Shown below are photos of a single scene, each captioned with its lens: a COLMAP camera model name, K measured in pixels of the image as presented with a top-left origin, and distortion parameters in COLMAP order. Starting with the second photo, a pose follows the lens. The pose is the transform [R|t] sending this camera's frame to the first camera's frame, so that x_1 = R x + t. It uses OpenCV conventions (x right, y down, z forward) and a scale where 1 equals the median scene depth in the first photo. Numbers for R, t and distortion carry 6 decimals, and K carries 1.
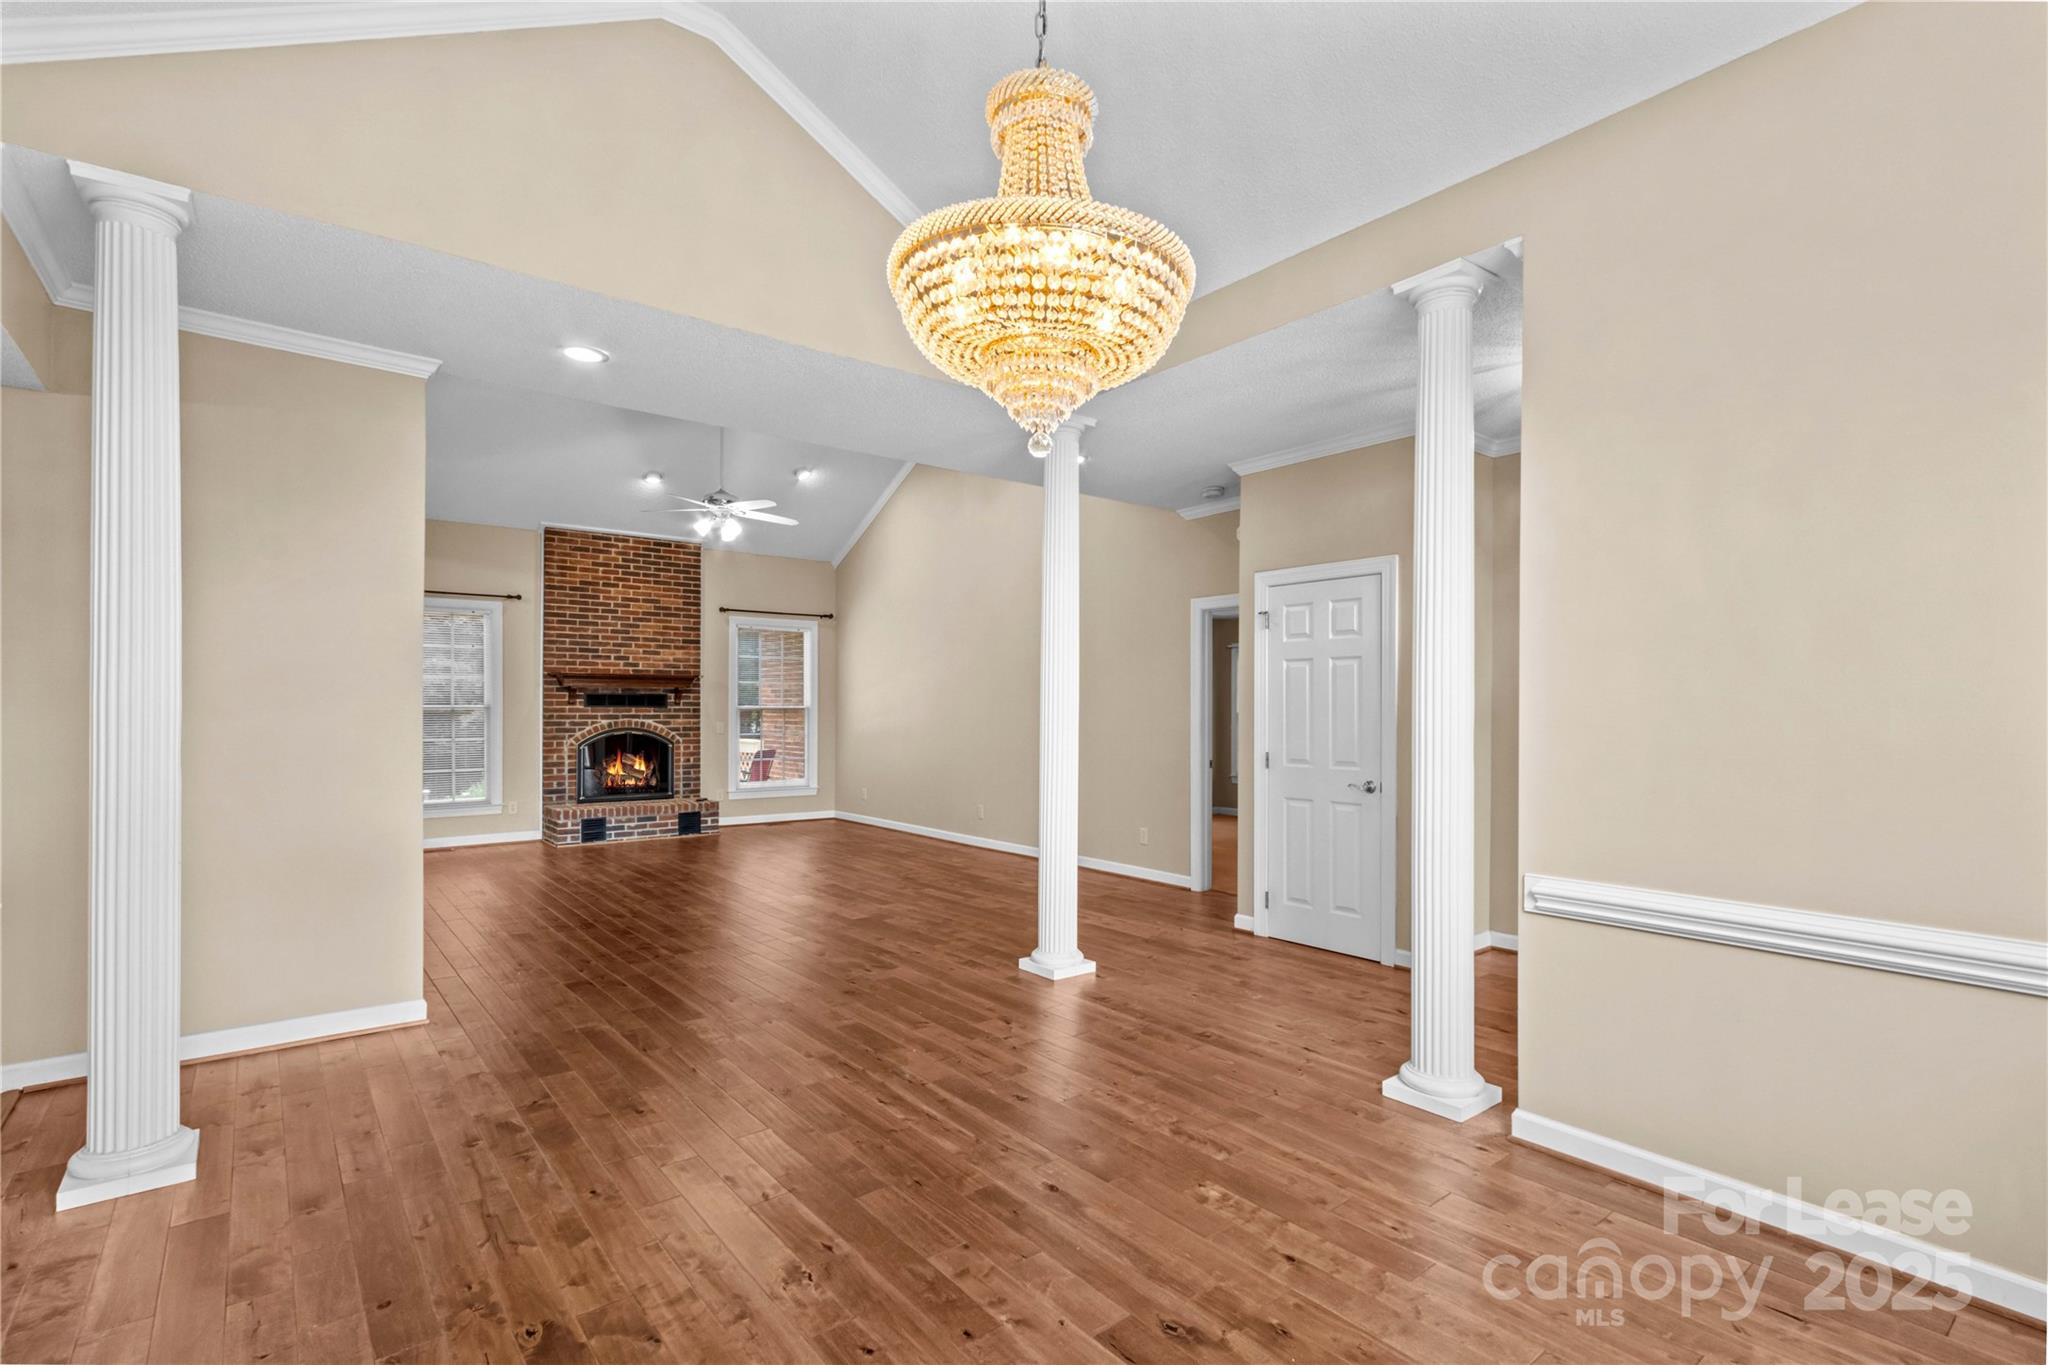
lens RADIAL K [[962.2, 0, 1019.5], [0, 962.2, 692.8], [0, 0, 1]] dist [0.004454, -0.000857]
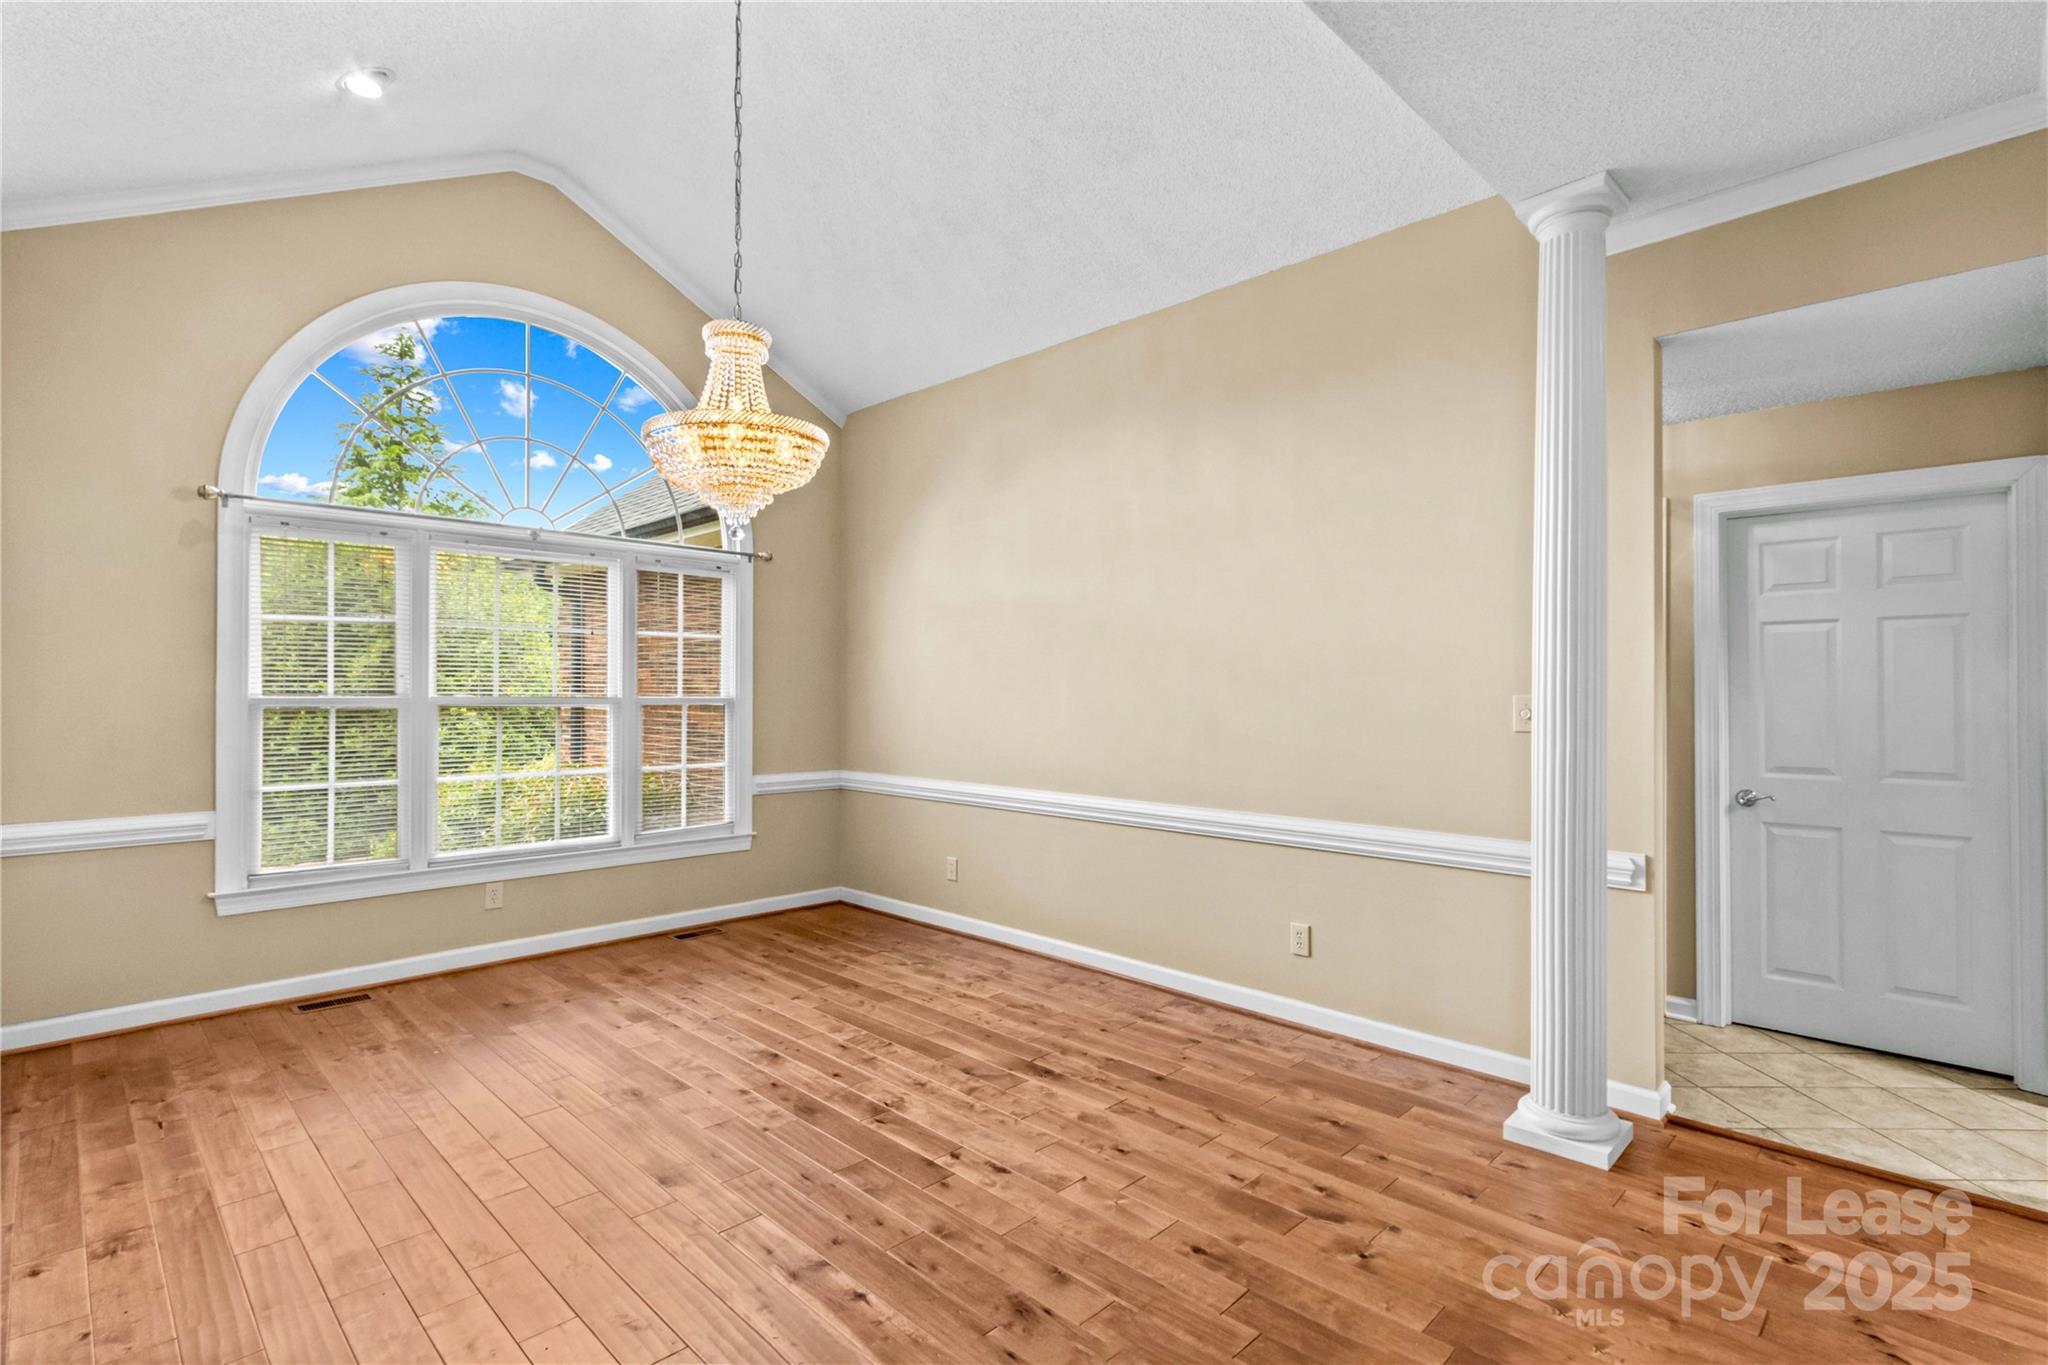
lens RADIAL K [[958.6, 0, 1028.2], [0, 958.6, 682.3], [0, 0, 1]] dist [0.000775, -0.000451]
pose [[-0.991355, -0.009898, -0.130830, -0.055255], [-0.006360, 0.999604, -0.027430, 0.009254], [0.131050, -0.026360, -0.991025, 0.570169]]
